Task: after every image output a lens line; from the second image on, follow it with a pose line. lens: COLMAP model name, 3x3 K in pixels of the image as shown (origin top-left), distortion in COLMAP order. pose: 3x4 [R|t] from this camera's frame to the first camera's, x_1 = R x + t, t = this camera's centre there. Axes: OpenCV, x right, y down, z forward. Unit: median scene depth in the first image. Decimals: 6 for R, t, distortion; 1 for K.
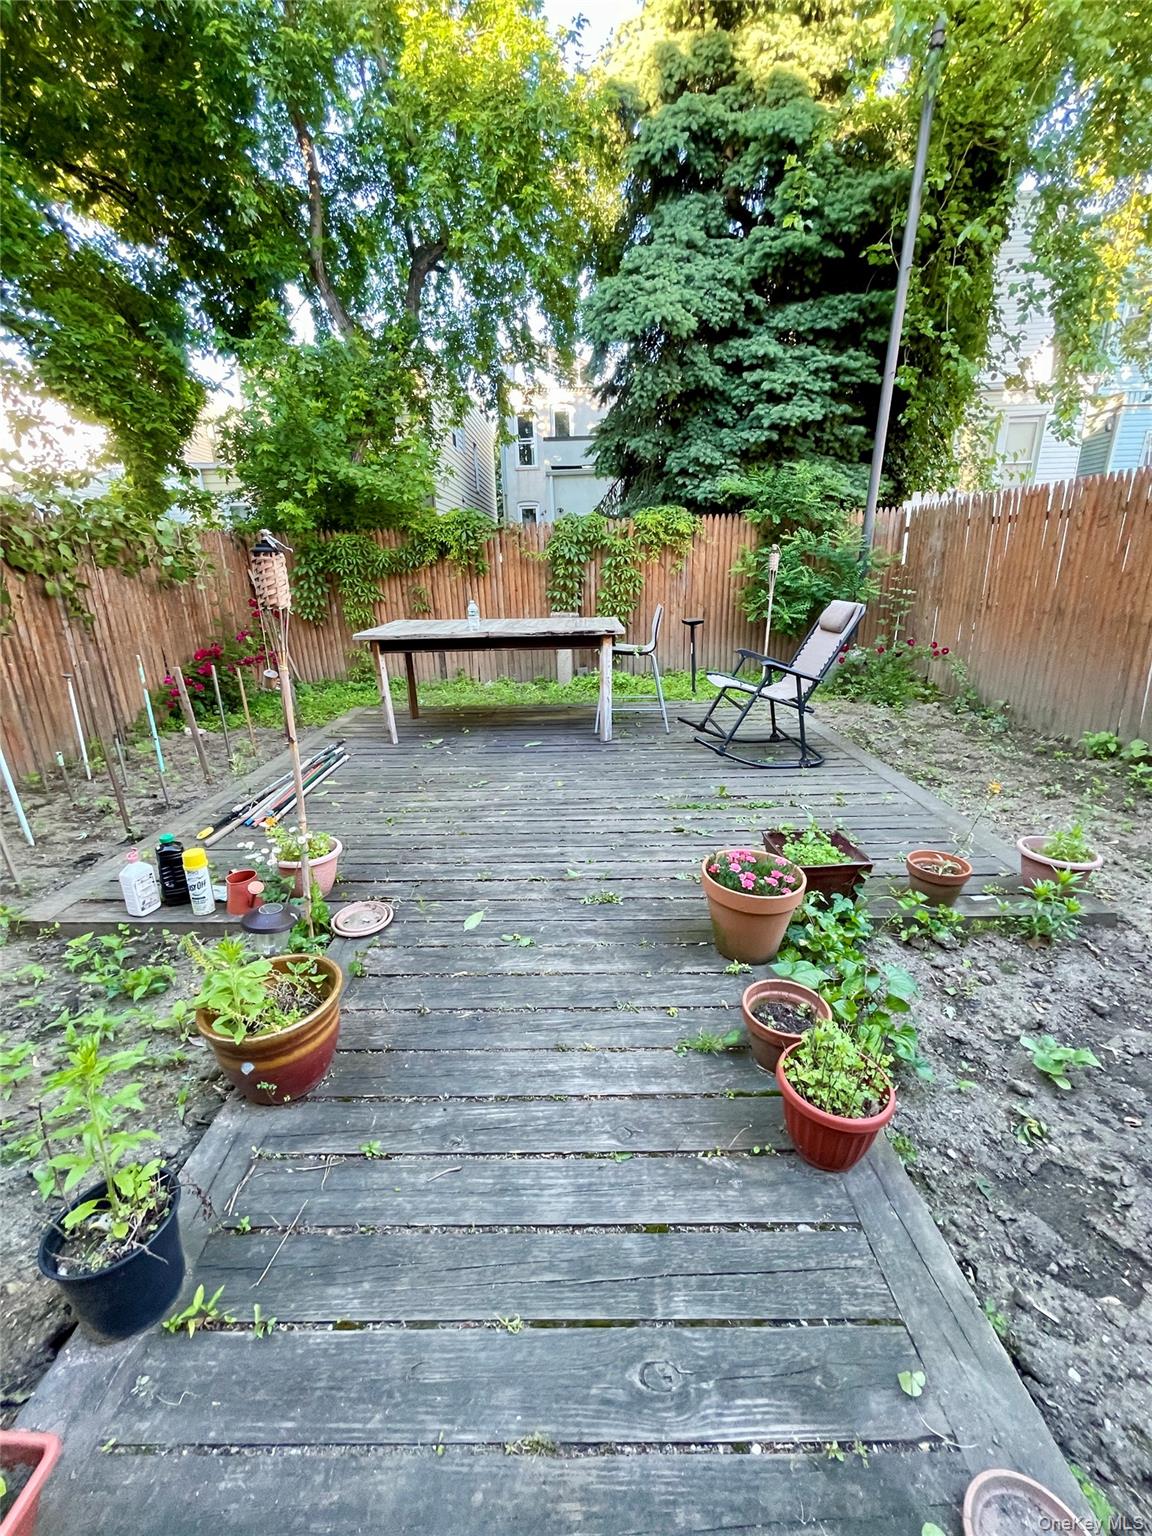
lens RADIAL K [[626.1, 0, 576.0], [0, 626.1, 768.0], [0, 0, 1]] dist [-0.012215, 0.007314]
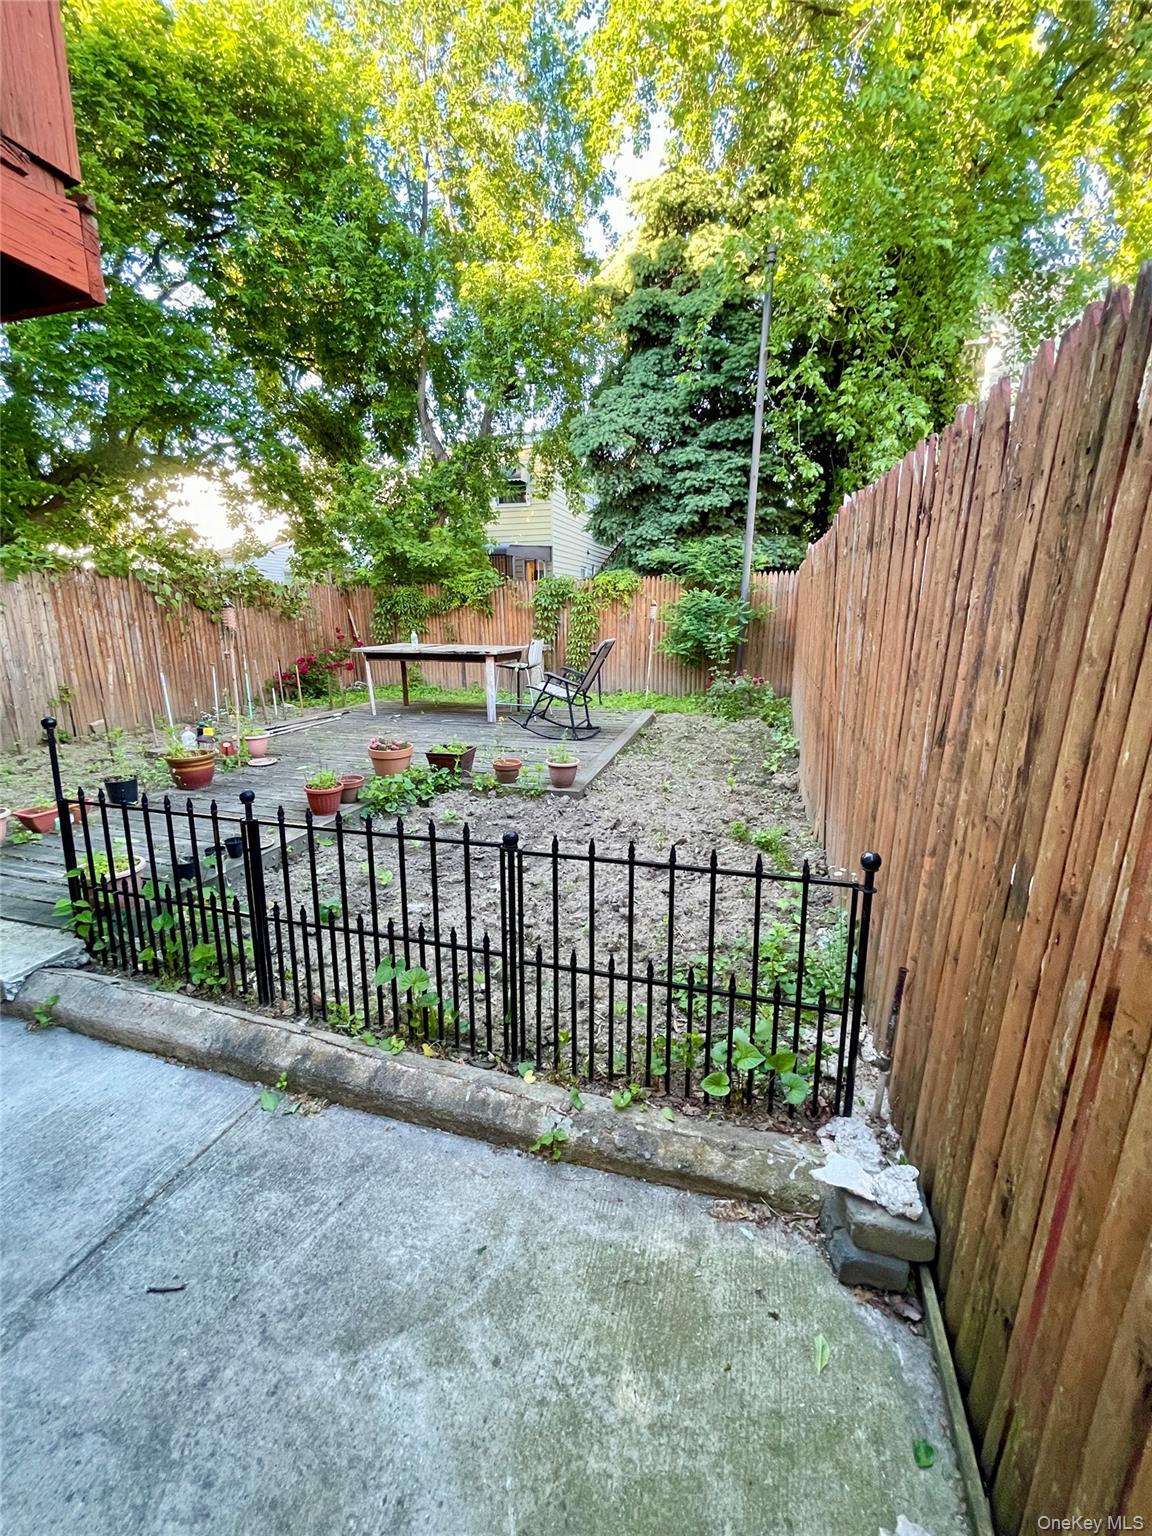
lens RADIAL K [[612.9, 0, 575.3], [0, 612.9, 761.2], [0, 0, 1]] dist [0.007250, -0.004045]
pose [[0.961120, 0.083664, -0.263153, 0.464780], [-0.101331, 0.993371, -0.054271, 0.080506], [0.256868, 0.078827, 0.963226, -0.289782]]
